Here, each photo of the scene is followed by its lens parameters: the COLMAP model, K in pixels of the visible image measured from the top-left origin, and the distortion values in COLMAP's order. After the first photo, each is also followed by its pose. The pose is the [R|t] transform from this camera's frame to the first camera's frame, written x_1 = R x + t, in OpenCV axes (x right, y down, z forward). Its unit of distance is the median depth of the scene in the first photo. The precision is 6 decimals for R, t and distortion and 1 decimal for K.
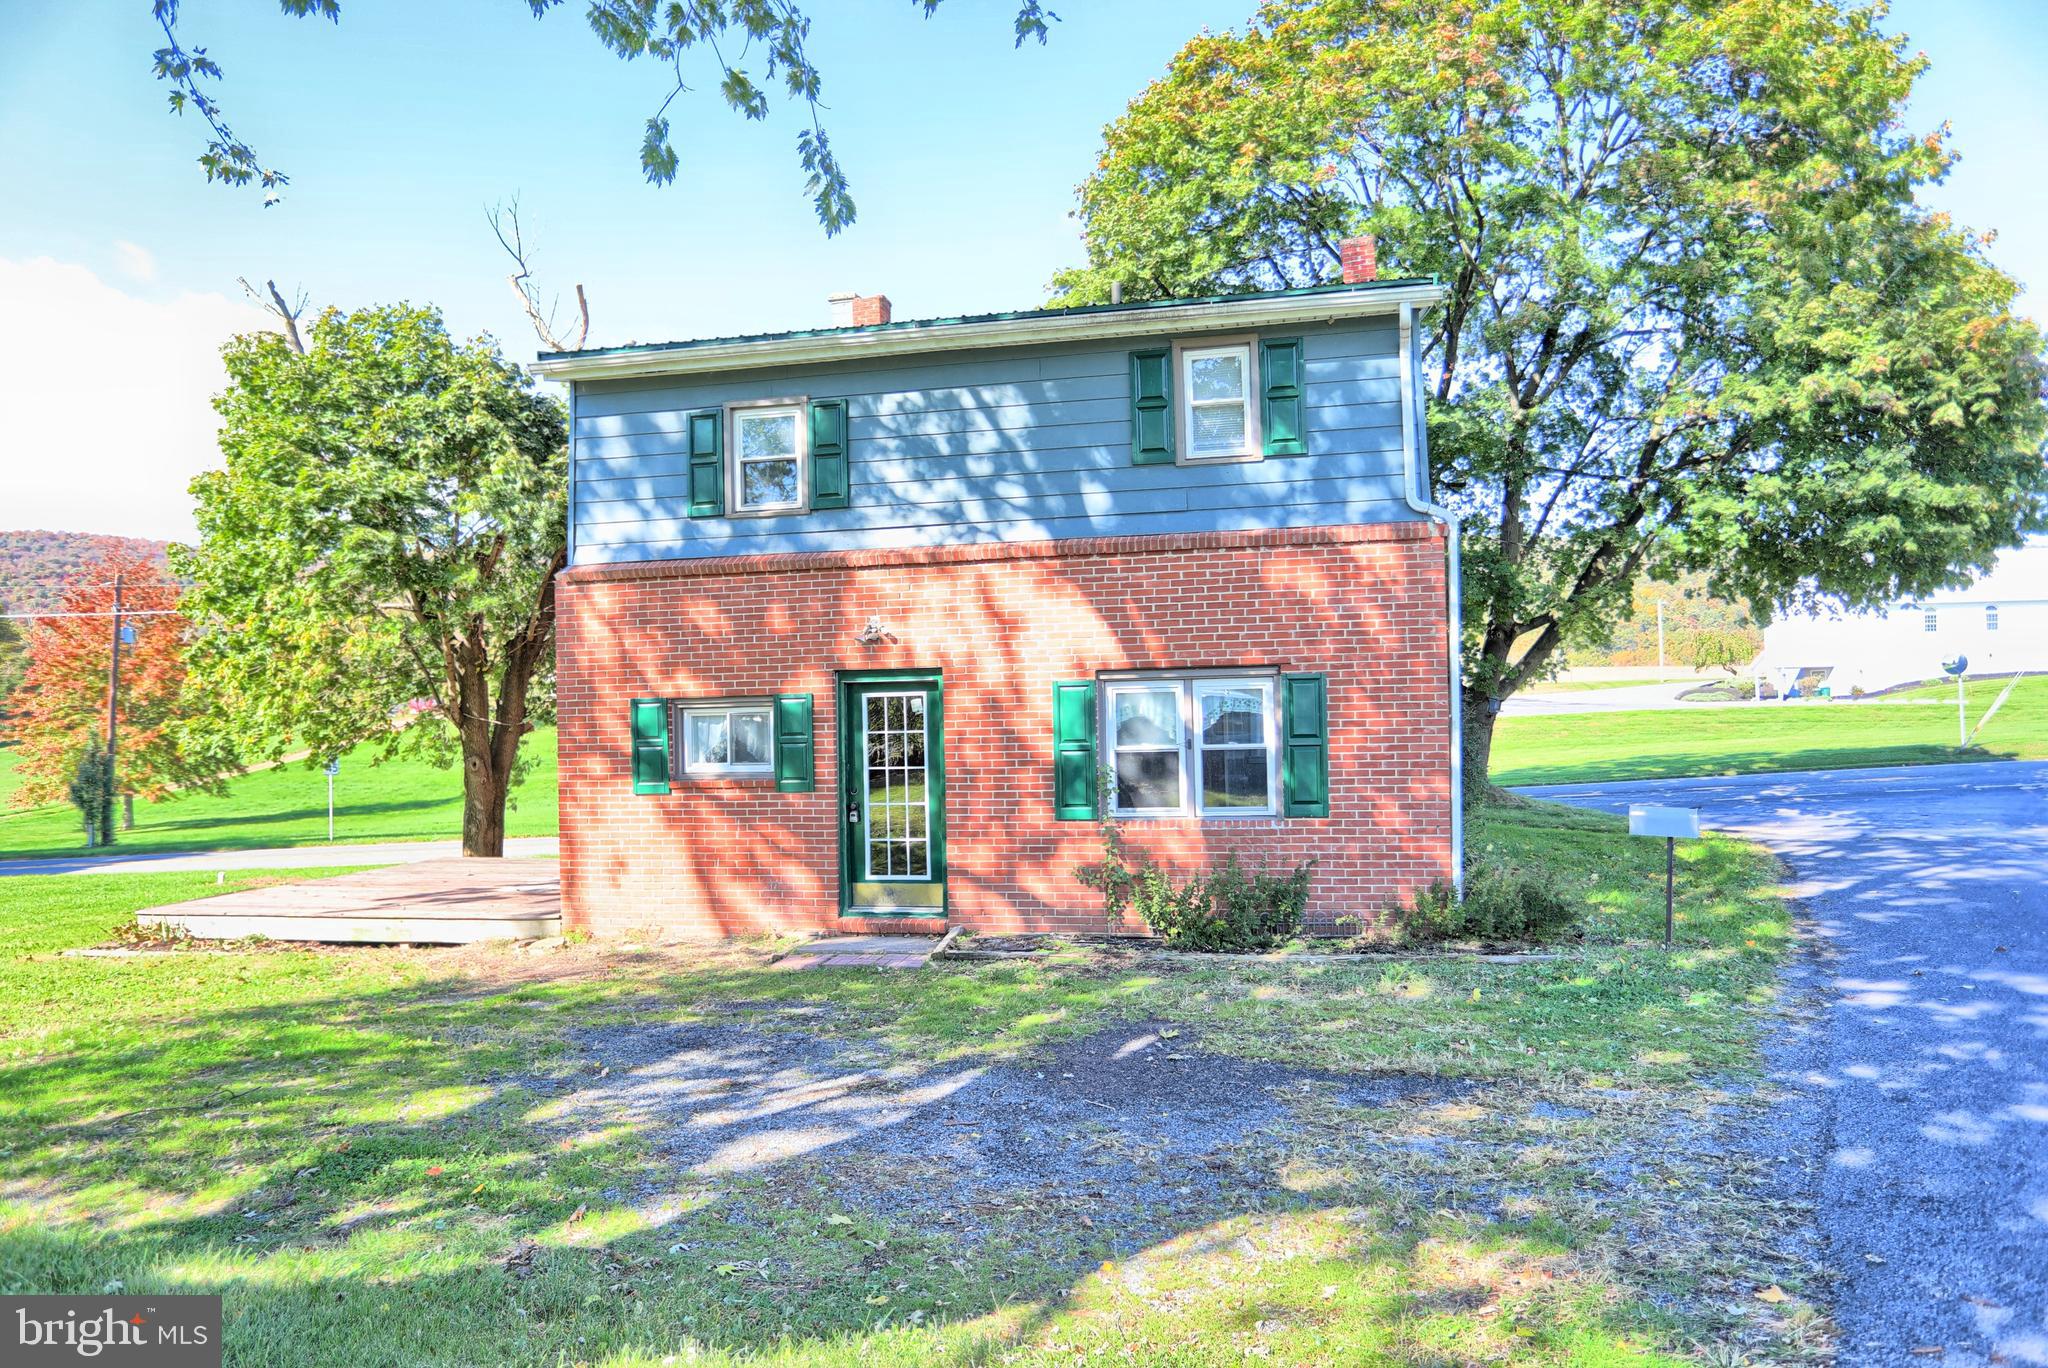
lens RADIAL K [[1327.2, 0, 1035.4], [0, 1327.2, 673.9], [0, 0, 1]] dist [-0.042538, 0.011870]
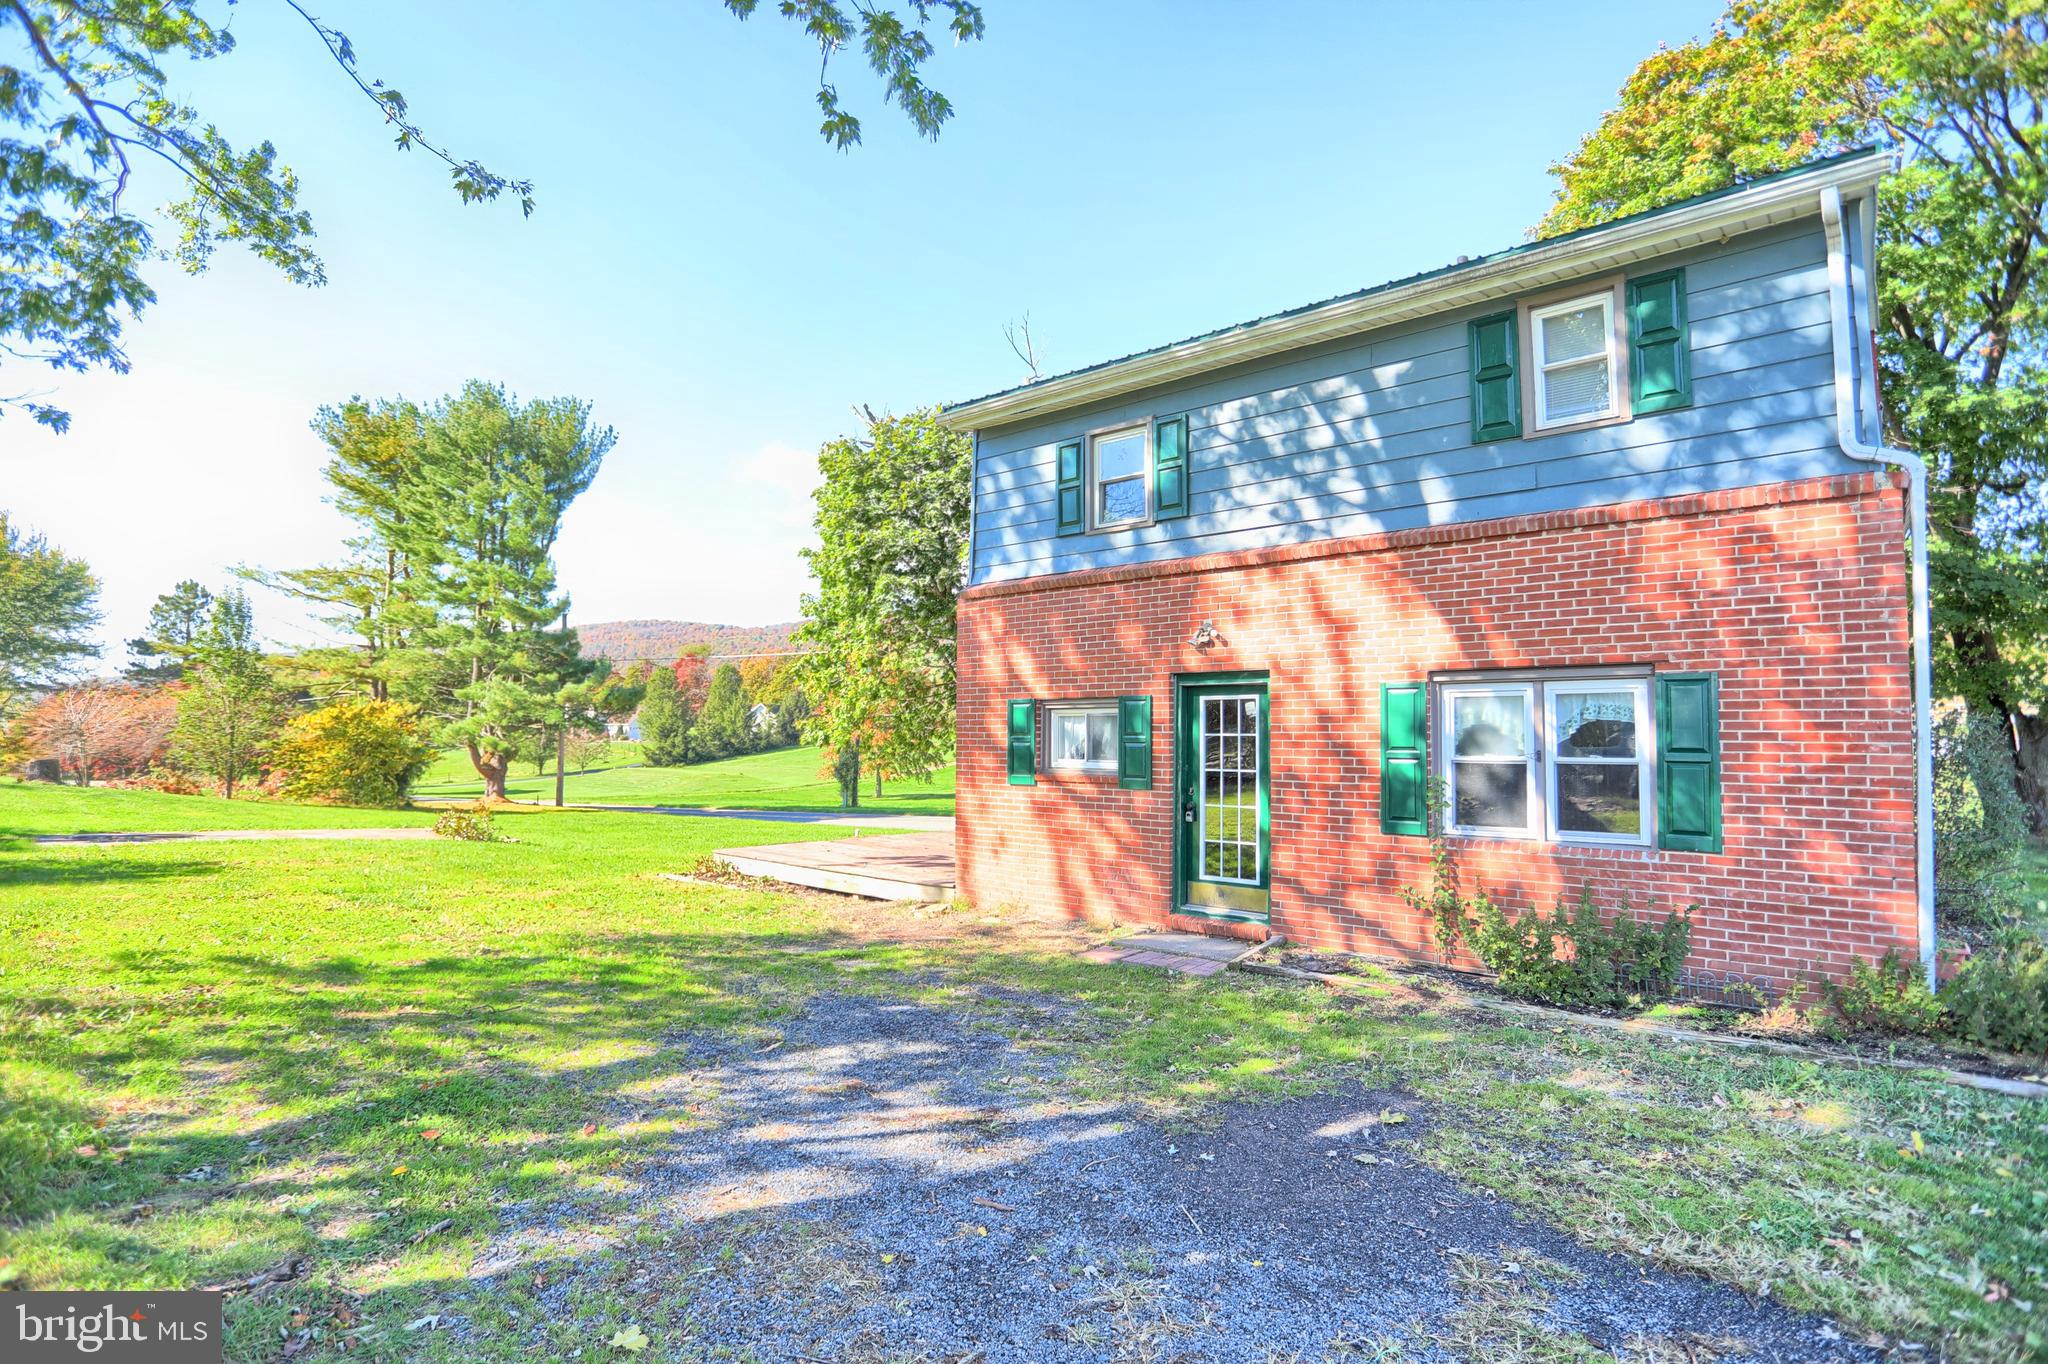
lens RADIAL K [[1012.2, 0, 1021.0], [0, 1012.2, 673.4], [0, 0, 1]] dist [-0.065557, 0.023805]
pose [[0.869627, -0.002291, -0.493704, 0.135285], [-0.012290, 0.999579, -0.026287, 0.019374], [0.493557, 0.028928, 0.869232, 0.256189]]
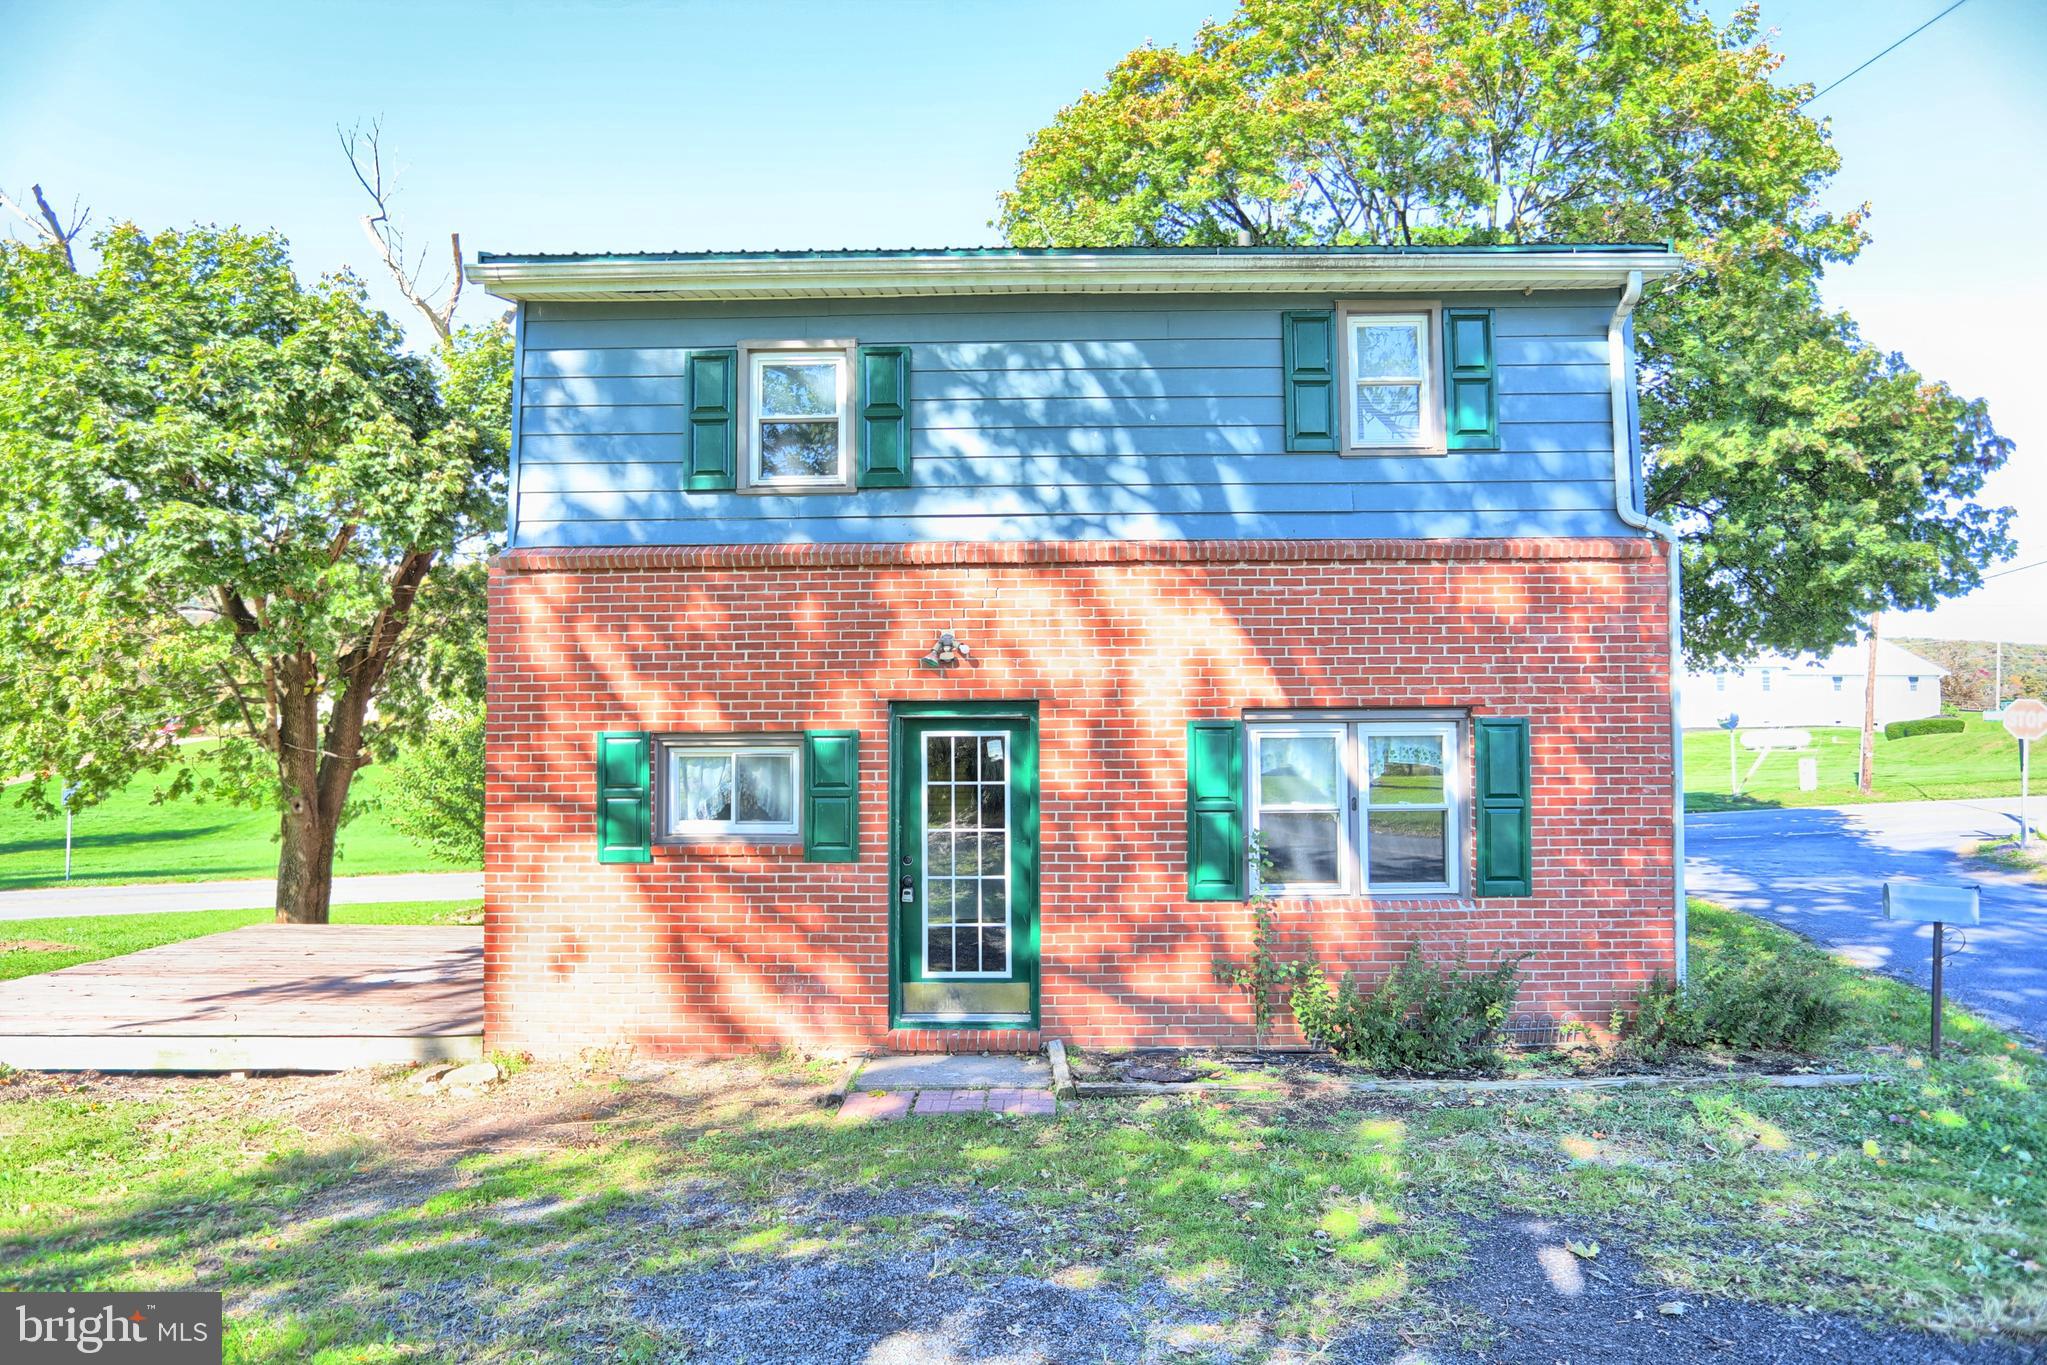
lens RADIAL K [[1223.8, 0, 1028.2], [0, 1223.8, 687.8], [0, 0, 1]] dist [-0.038595, 0.017200]
pose [[0.982926, 0.026077, 0.182147, -0.200691], [-0.022314, 0.999494, -0.022679, 0.004324], [-0.182646, 0.018227, 0.983010, 0.300287]]
